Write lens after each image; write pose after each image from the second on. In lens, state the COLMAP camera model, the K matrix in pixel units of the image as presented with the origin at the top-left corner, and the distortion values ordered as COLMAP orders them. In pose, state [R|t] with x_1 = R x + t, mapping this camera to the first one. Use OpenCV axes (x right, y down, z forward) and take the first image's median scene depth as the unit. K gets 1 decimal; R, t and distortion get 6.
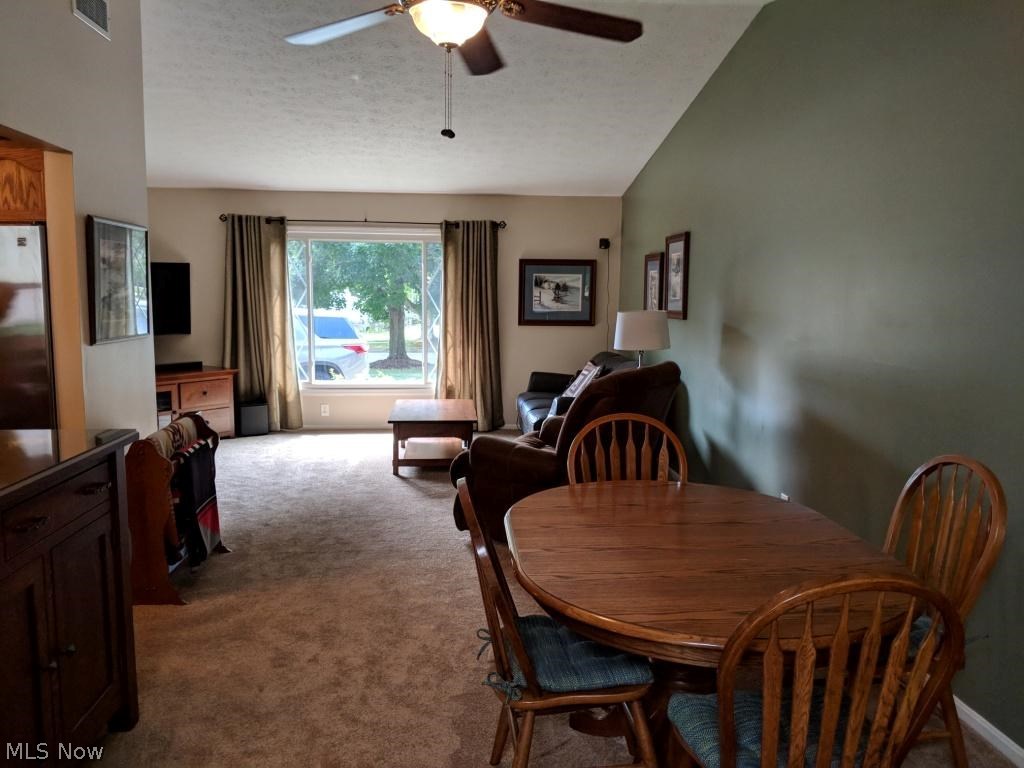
lens RADIAL K [[814.0, 0, 518.4], [0, 814.0, 380.6], [0, 0, 1]] dist [0.080058, -0.133979]
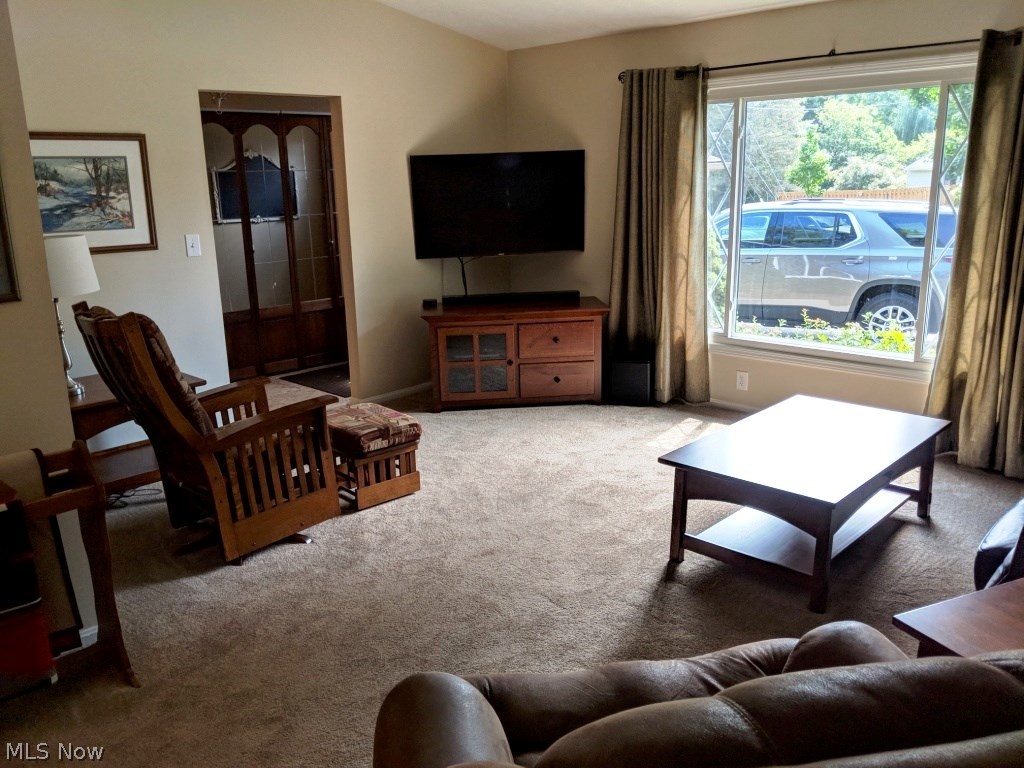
lens RADIAL K [[814.0, 0, 518.4], [0, 814.0, 380.6], [0, 0, 1]] dist [0.080058, -0.133979]
pose [[0.657432, 0.160091, -0.736311, 0.116311], [-0.054293, 0.984694, 0.165619, -0.060456], [0.751556, -0.068906, 0.656061, 0.474924]]
